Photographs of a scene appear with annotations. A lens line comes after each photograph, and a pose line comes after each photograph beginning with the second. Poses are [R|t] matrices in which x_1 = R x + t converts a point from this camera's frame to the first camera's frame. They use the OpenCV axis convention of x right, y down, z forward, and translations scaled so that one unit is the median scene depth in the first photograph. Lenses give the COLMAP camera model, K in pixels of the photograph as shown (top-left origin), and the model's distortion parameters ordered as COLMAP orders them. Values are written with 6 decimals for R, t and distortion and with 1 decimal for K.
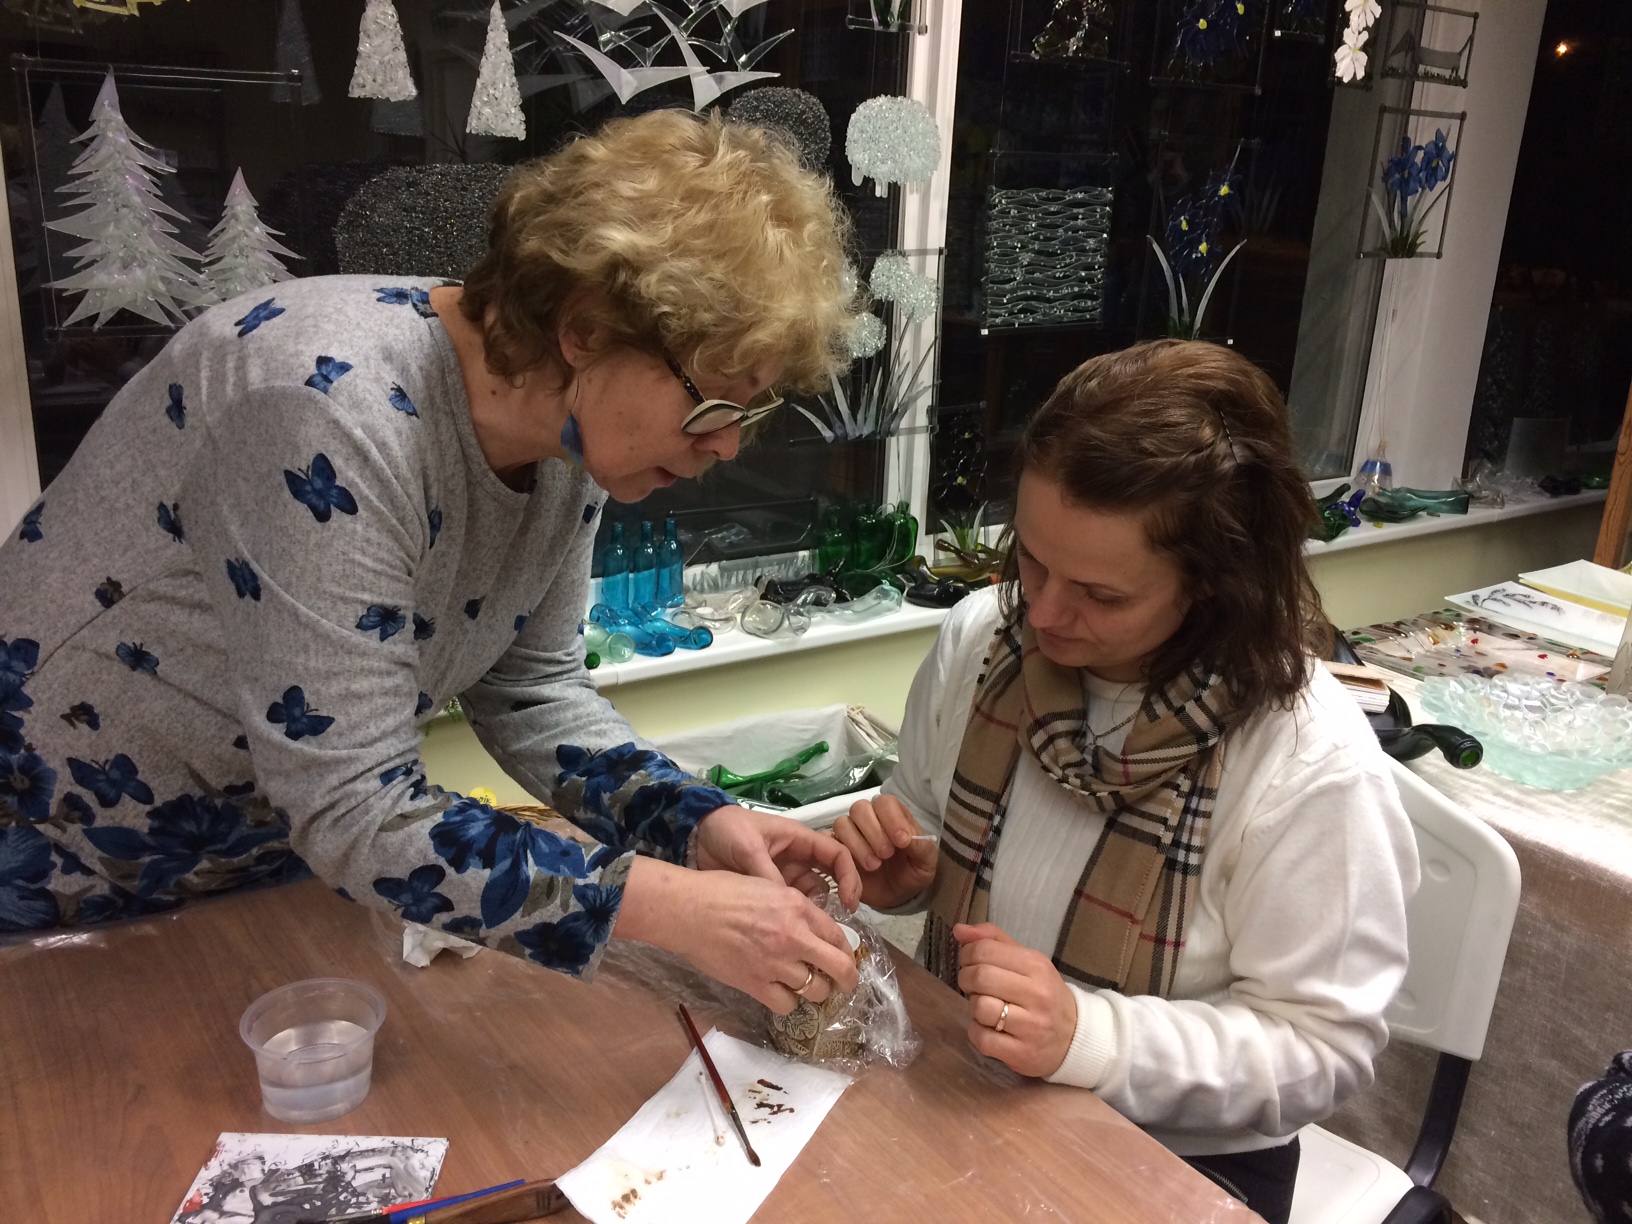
lens RADIAL K [[1397.8, 0, 826.9], [0, 1397.8, 617.5], [0, 0, 1]] dist [0.072421, -0.080725]
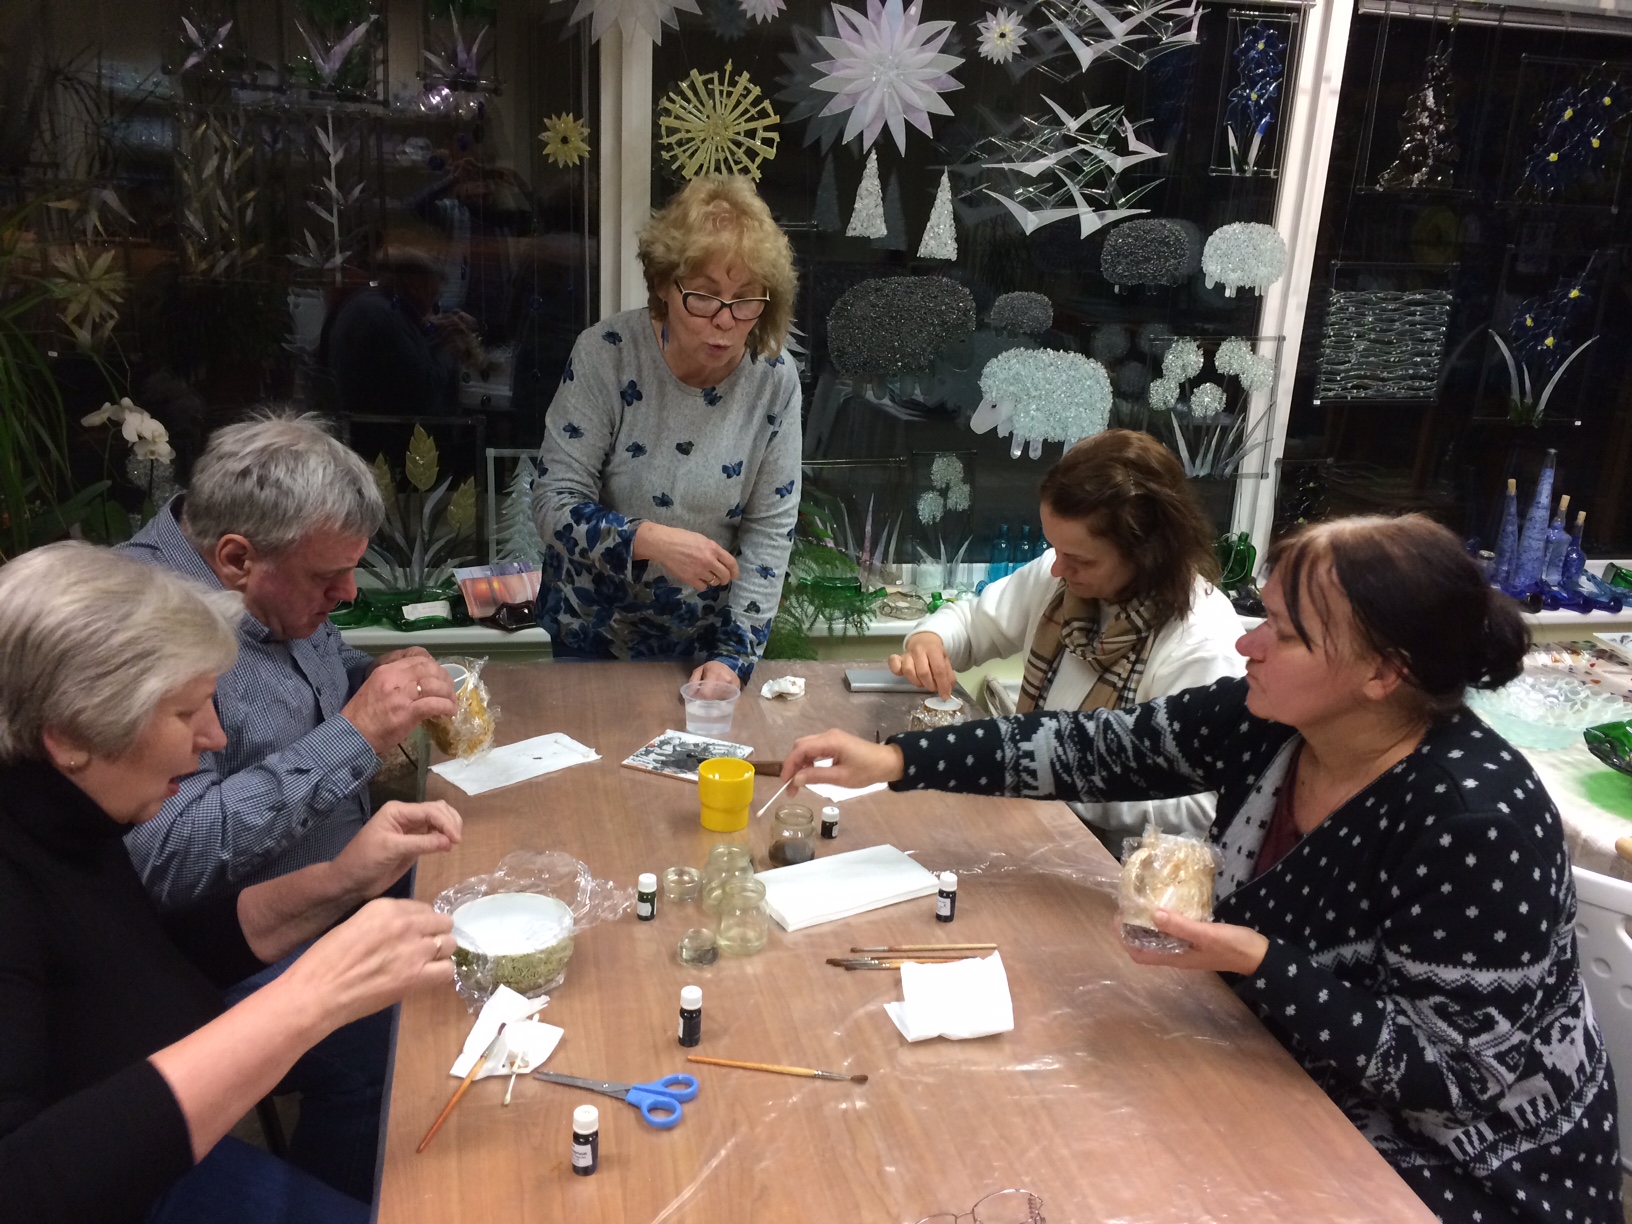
lens RADIAL K [[1397.8, 0, 806.4], [0, 1397.8, 617.7], [0, 0, 1]] dist [0.072421, -0.080725]
pose [[0.917568, 0.123722, -0.377839, 0.203023], [-0.129839, 0.991491, 0.009351, 0.035554], [0.375781, 0.040478, 0.925824, -0.343141]]
